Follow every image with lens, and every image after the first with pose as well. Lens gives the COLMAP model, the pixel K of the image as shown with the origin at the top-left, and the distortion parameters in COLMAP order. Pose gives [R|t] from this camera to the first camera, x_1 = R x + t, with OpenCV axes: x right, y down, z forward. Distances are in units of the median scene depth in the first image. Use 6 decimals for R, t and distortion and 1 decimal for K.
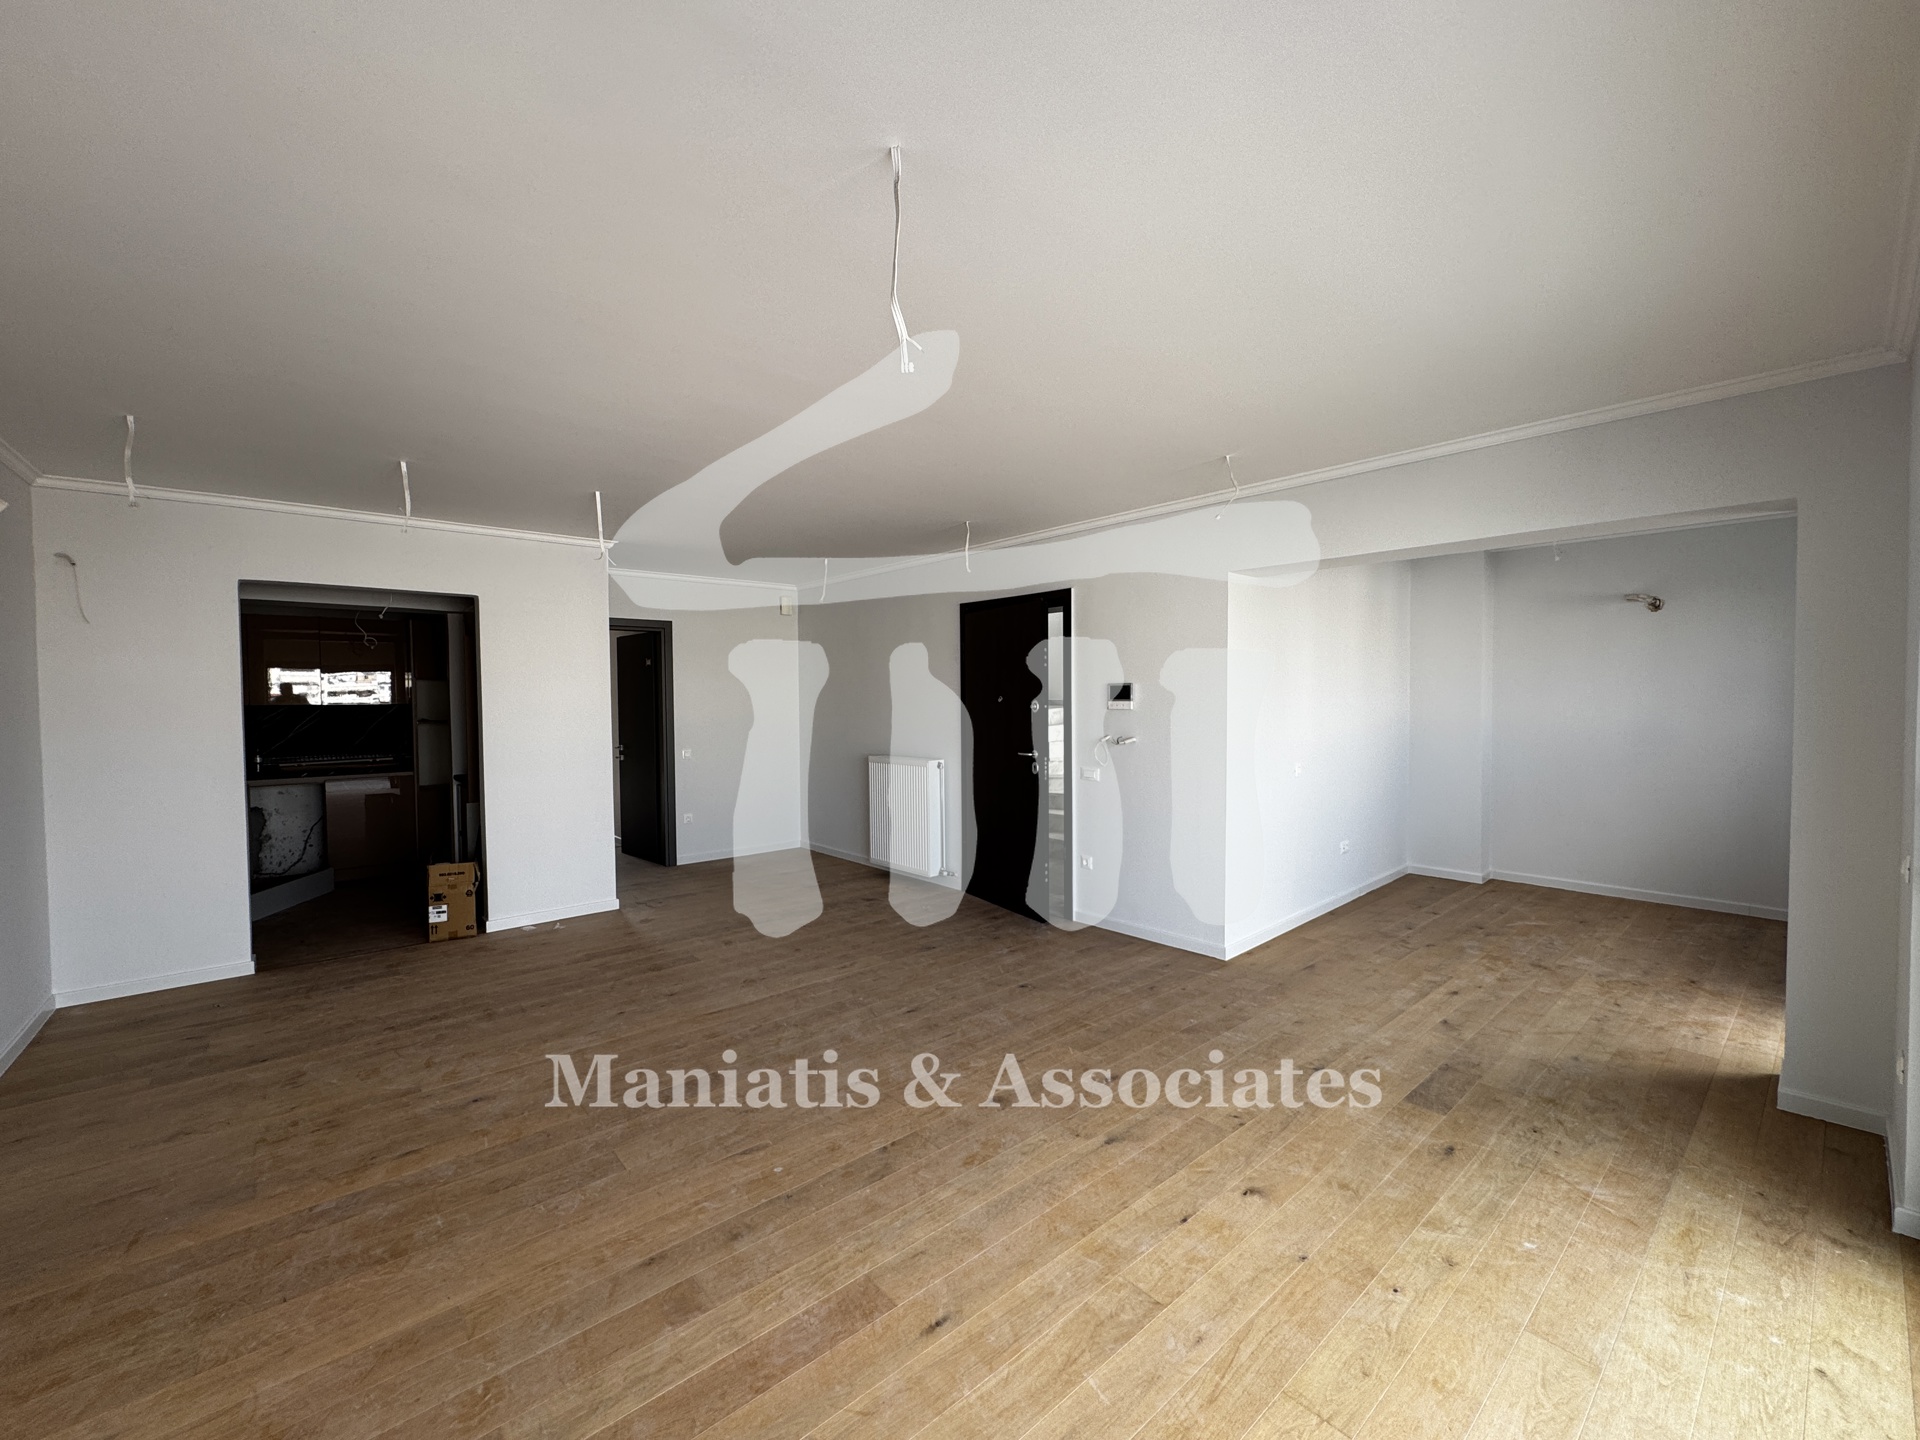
lens RADIAL K [[769.5, 0, 960.7], [0, 769.5, 721.8], [0, 0, 1]] dist [-0.002785, 0.001203]
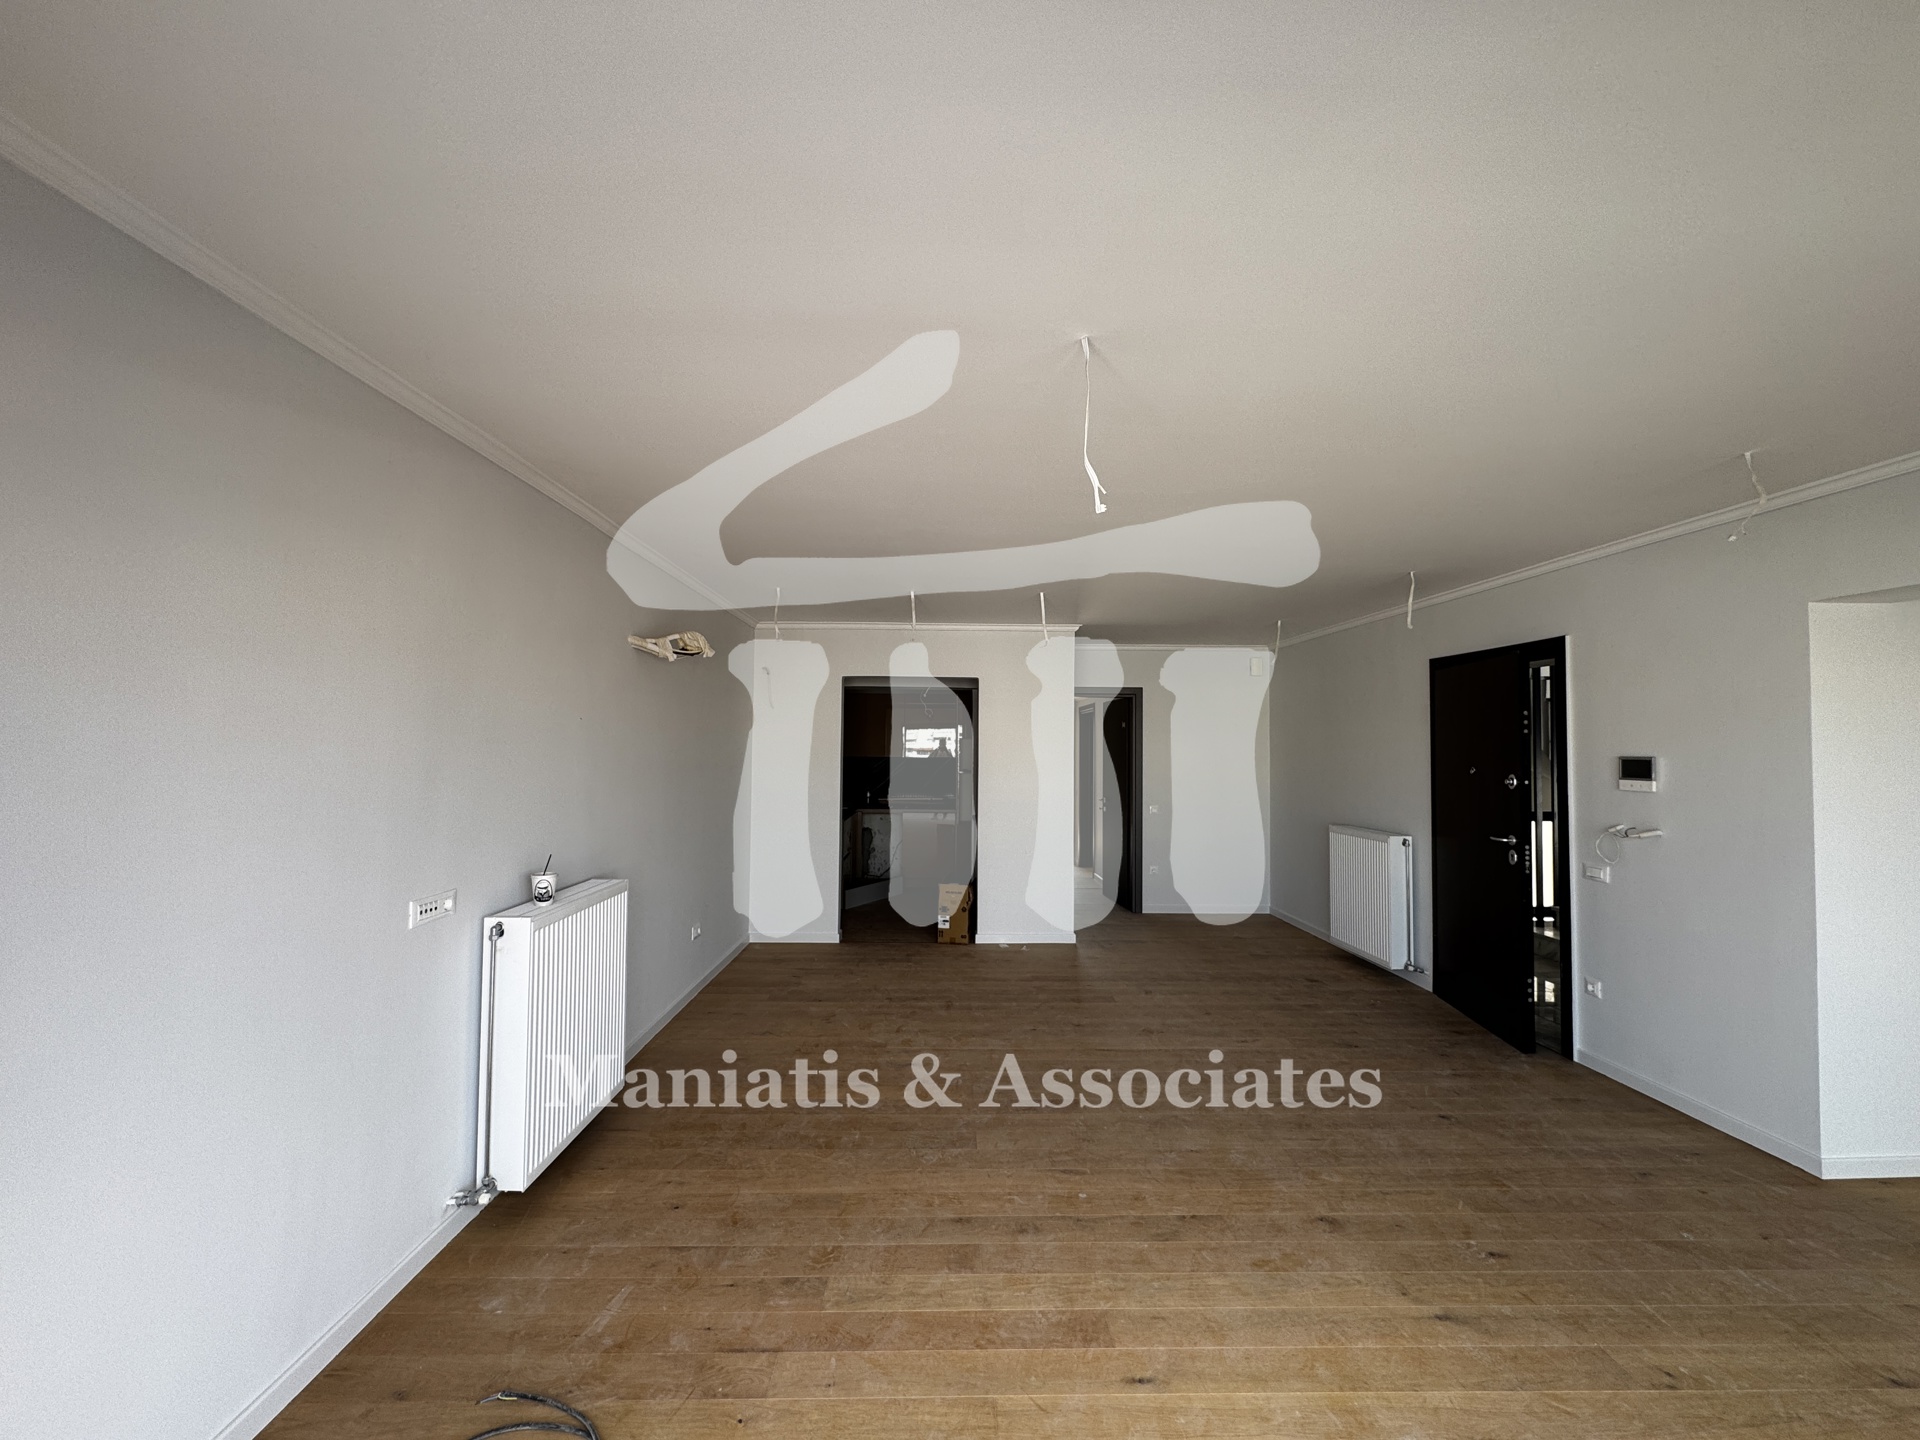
lens RADIAL K [[769.5, 0, 960.7], [0, 769.5, 721.8], [0, 0, 1]] dist [-0.002785, 0.001203]
pose [[0.772305, -0.006604, -0.635217, 0.225379], [-0.034797, 0.998005, -0.052683, -0.027758], [0.634298, 0.062791, 0.770535, -0.013598]]
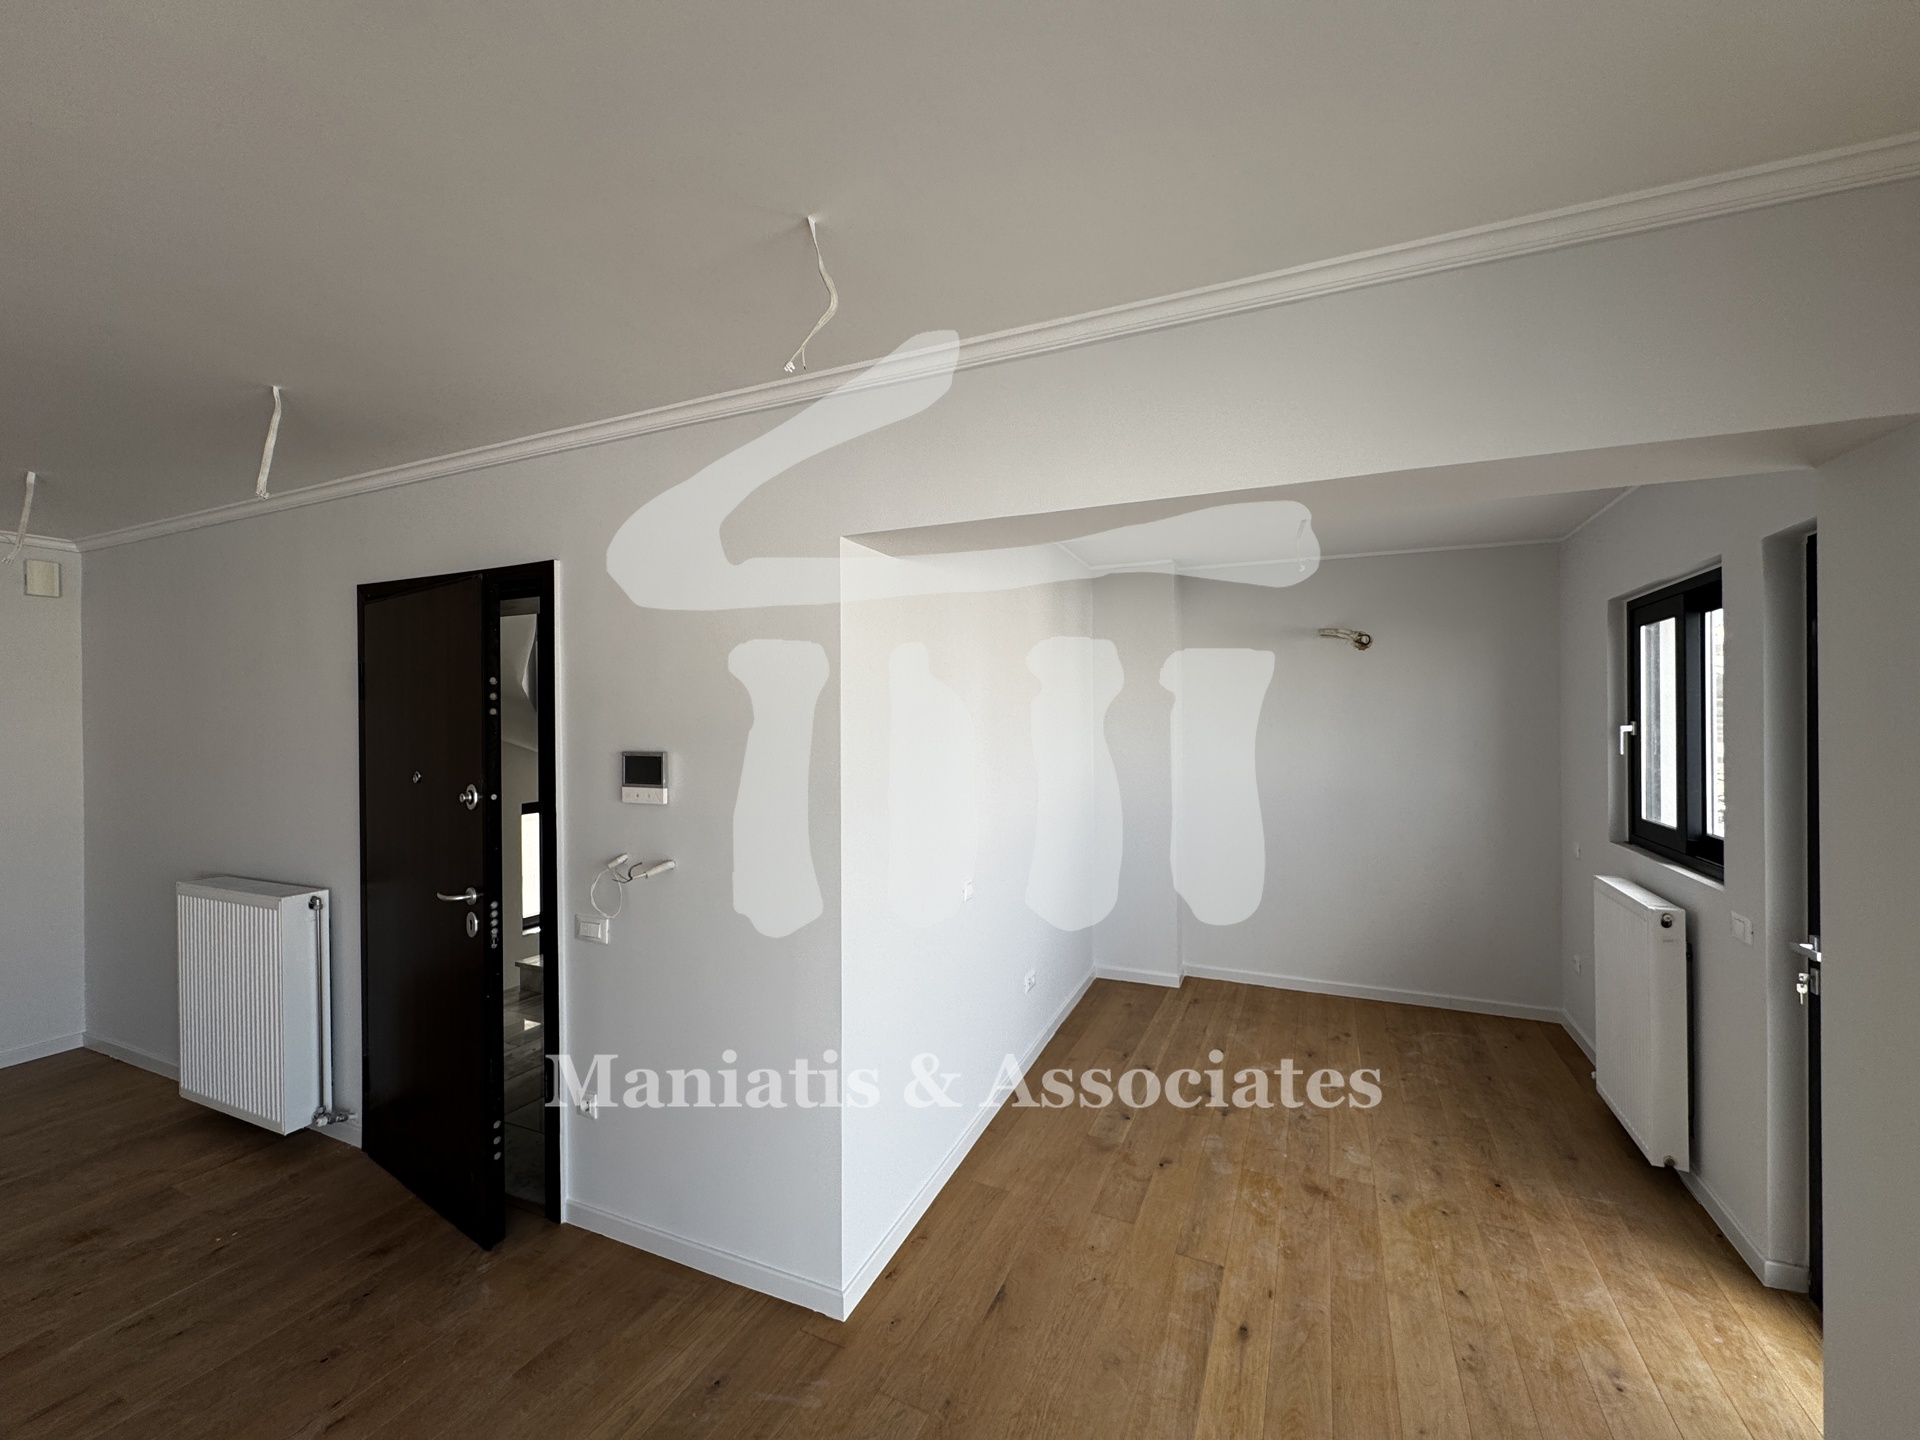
lens RADIAL K [[769.5, 0, 960.7], [0, 769.5, 721.8], [0, 0, 1]] dist [-0.002785, 0.001203]
pose [[0.912436, -0.000161, 0.409220, 0.246746], [0.012848, 0.999518, -0.028253, -0.068309], [-0.409019, 0.031037, 0.911998, 0.592888]]
